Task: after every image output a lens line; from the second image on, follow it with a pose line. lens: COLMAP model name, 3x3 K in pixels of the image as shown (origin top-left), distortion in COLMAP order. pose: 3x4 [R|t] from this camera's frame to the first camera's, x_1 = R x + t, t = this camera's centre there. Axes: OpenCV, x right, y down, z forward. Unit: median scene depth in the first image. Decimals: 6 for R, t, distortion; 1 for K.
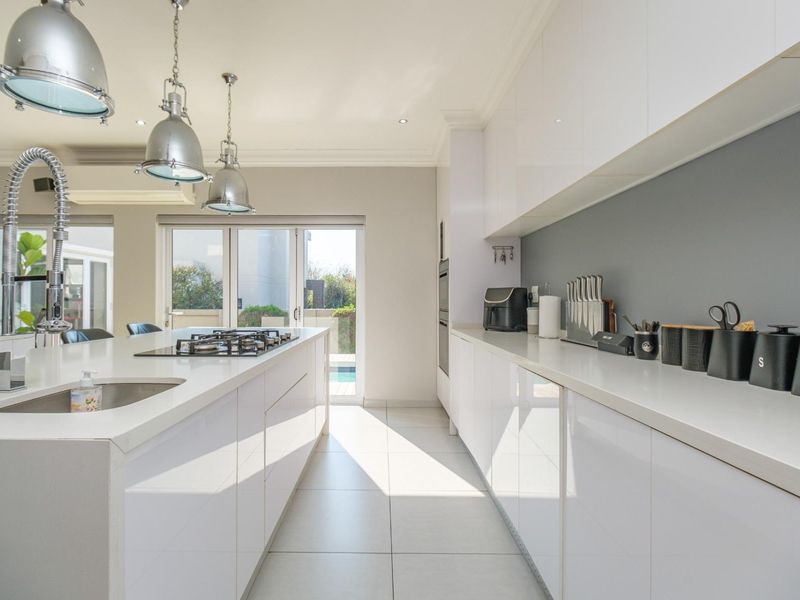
lens RADIAL K [[400.2, 0, 378.9], [0, 400.2, 298.8], [0, 0, 1]] dist [0.004455, 0.000563]
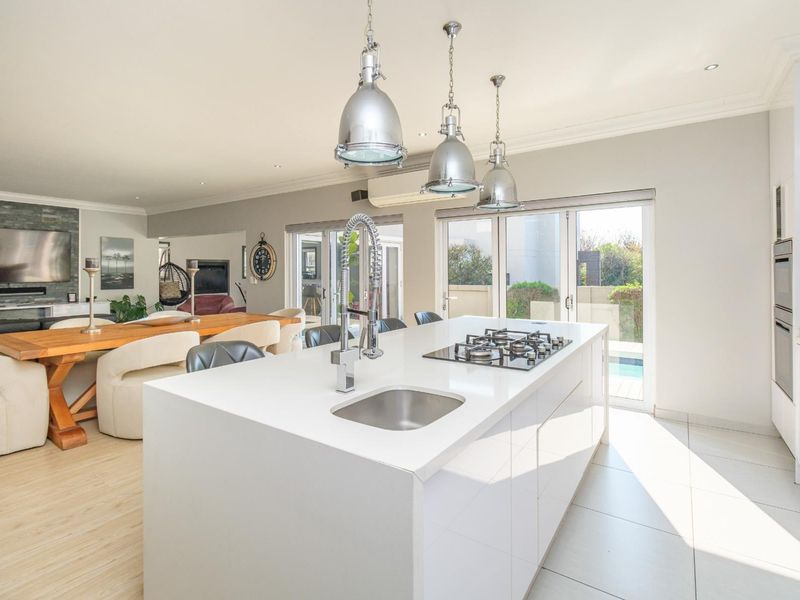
lens RADIAL K [[409.5, 0, 397.0], [0, 409.5, 273.7], [0, 0, 1]] dist [-0.001131, -0.000801]
pose [[0.827030, -0.006847, -0.562116, -0.000471], [0.012328, 0.999906, 0.005959, -0.043367], [0.562023, -0.011858, 0.827037, -0.009077]]
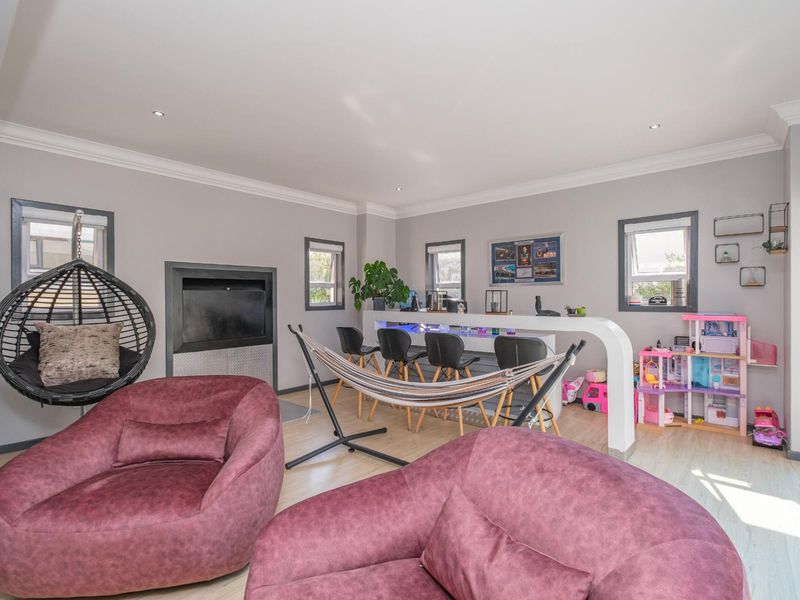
lens RADIAL K [[399.0, 0, 402.8], [0, 399.0, 302.8], [0, 0, 1]] dist [0.000211, -0.000506]
pose [[0.759022, -0.007291, -0.651024, -1.620830], [0.016782, 0.999824, 0.008369, -0.034230], [0.650849, -0.017278, 0.759011, 1.113781]]
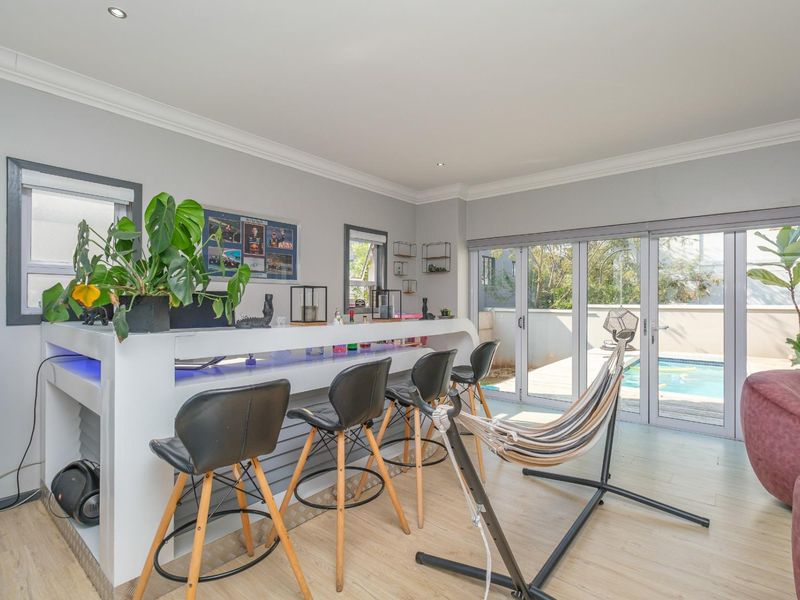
lens RADIAL K [[399.0, 0, 402.8], [0, 399.0, 302.8], [0, 0, 1]] dist [0.000211, -0.000506]
pose [[0.630181, -0.011676, 0.776360, -2.651272], [-0.001559, 0.999866, 0.016303, -0.041222], [-0.776447, -0.011484, 0.630078, 1.513939]]
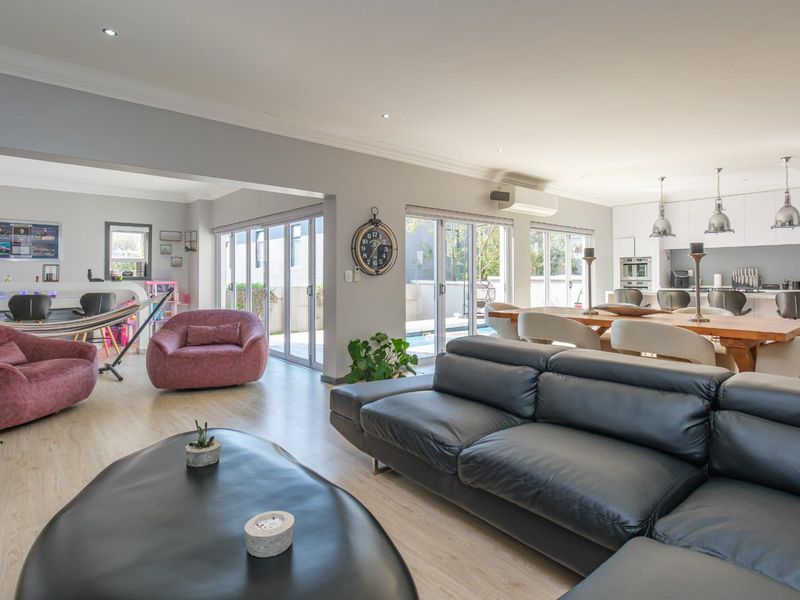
lens RADIAL K [[442.7, 0, 402.6], [0, 442.7, 270.5], [0, 0, 1]] dist [-0.001354, -0.000629]
pose [[0.751236, -0.002899, 0.660027, -2.180789], [0.004201, 0.999991, -0.000390, -0.027593], [-0.660020, 0.003065, 0.751242, 0.073716]]
